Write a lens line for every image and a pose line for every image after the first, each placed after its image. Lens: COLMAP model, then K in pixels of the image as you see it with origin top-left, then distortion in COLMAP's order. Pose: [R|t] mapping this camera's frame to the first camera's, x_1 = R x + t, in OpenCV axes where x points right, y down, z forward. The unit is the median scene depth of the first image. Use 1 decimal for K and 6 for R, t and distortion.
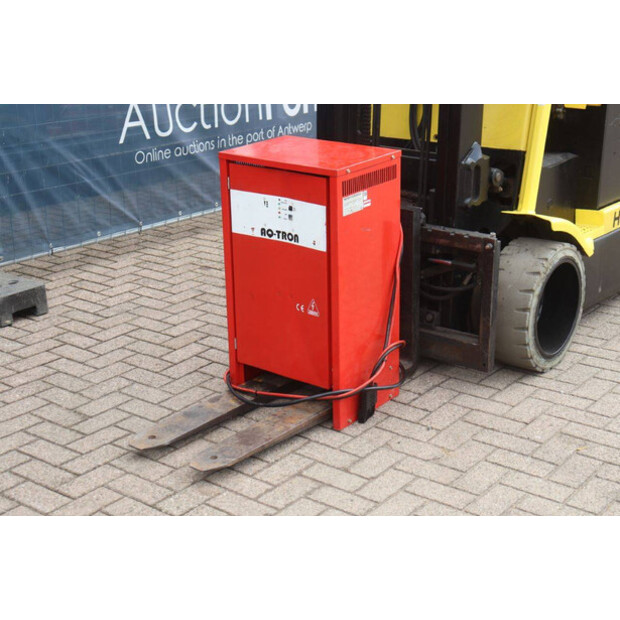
lens RADIAL K [[1039.0, 0, 314.1], [0, 1039.0, 295.4], [0, 0, 1]] dist [0.201476, 0.000000]
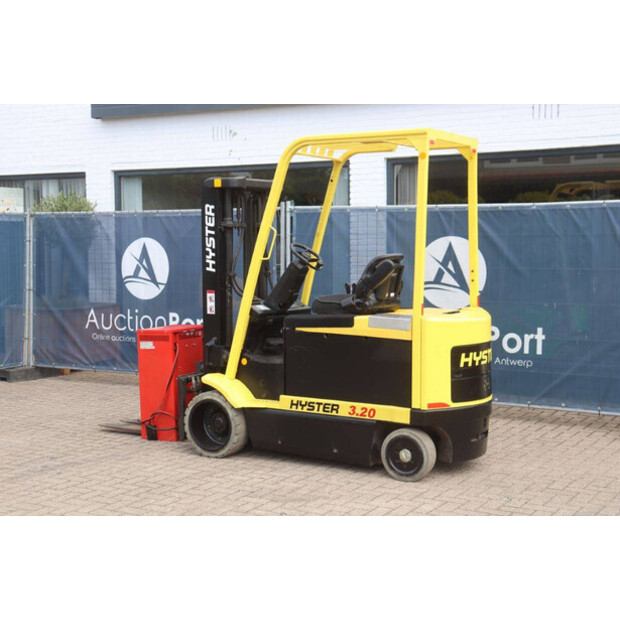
lens RADIAL K [[957.2, 0, 309.0], [0, 957.2, 299.0], [0, 0, 1]] dist [0.145126, 0.000000]
pose [[0.122784, 0.065352, -0.990279, 2.116294], [-0.295023, 0.955124, 0.026453, -0.330538], [0.947568, 0.288908, 0.136554, 0.898168]]
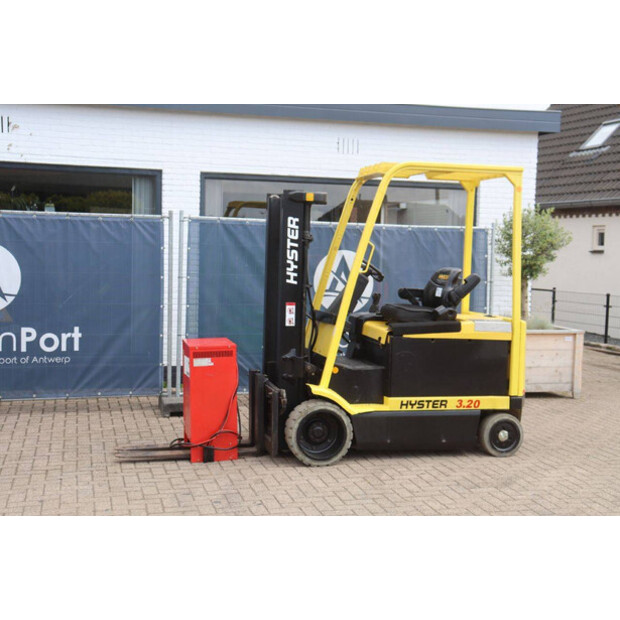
lens RADIAL K [[874.9, 0, 308.8], [0, 874.9, 299.5], [0, 0, 1]] dist [0.115327, 0.000000]
pose [[0.791982, 0.057893, -0.607793, 1.272746], [-0.208598, 0.961247, -0.180253, 0.074302], [0.573803, 0.269542, 0.773367, -0.401384]]
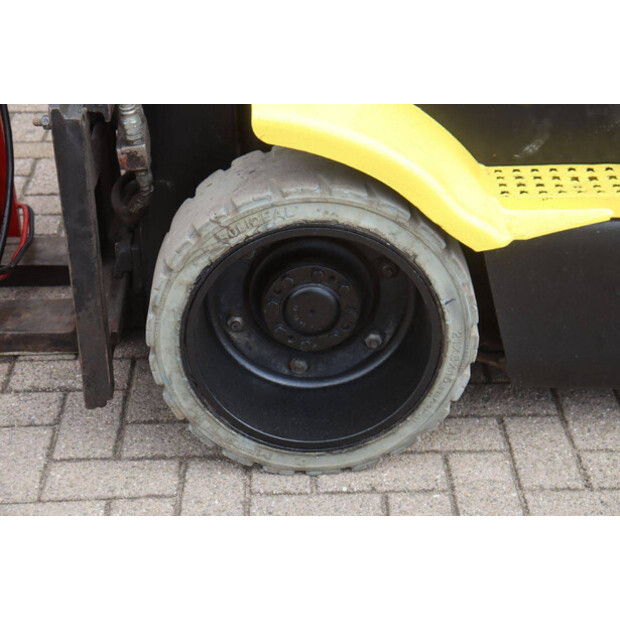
lens RADIAL K [[1381.7, 0, 310.5], [0, 1381.7, 309.8], [0, 0, 1]] dist [-0.004677, 0.000000]
pose [[0.634806, 0.370623, -0.677982, 0.605216], [-0.234272, 0.928470, 0.288201, -0.154407], [0.736300, -0.024119, 0.676225, 0.675970]]
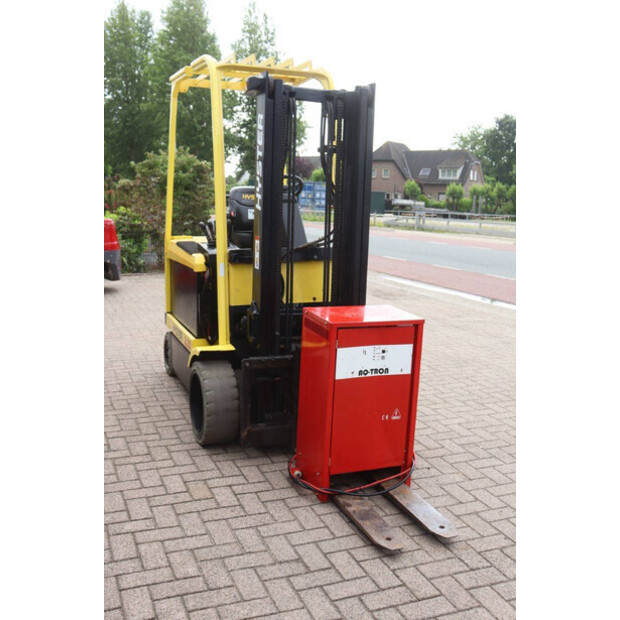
lens RADIAL K [[652.1, 0, 308.0], [0, 652.1, 310.1], [0, 0, 1]] dist [-0.036887, 0.000000]
pose [[0.503116, -0.127798, 0.854718, -0.770122], [0.229190, 0.973324, 0.010623, -0.157382], [-0.833274, 0.190549, 0.518985, 0.539742]]
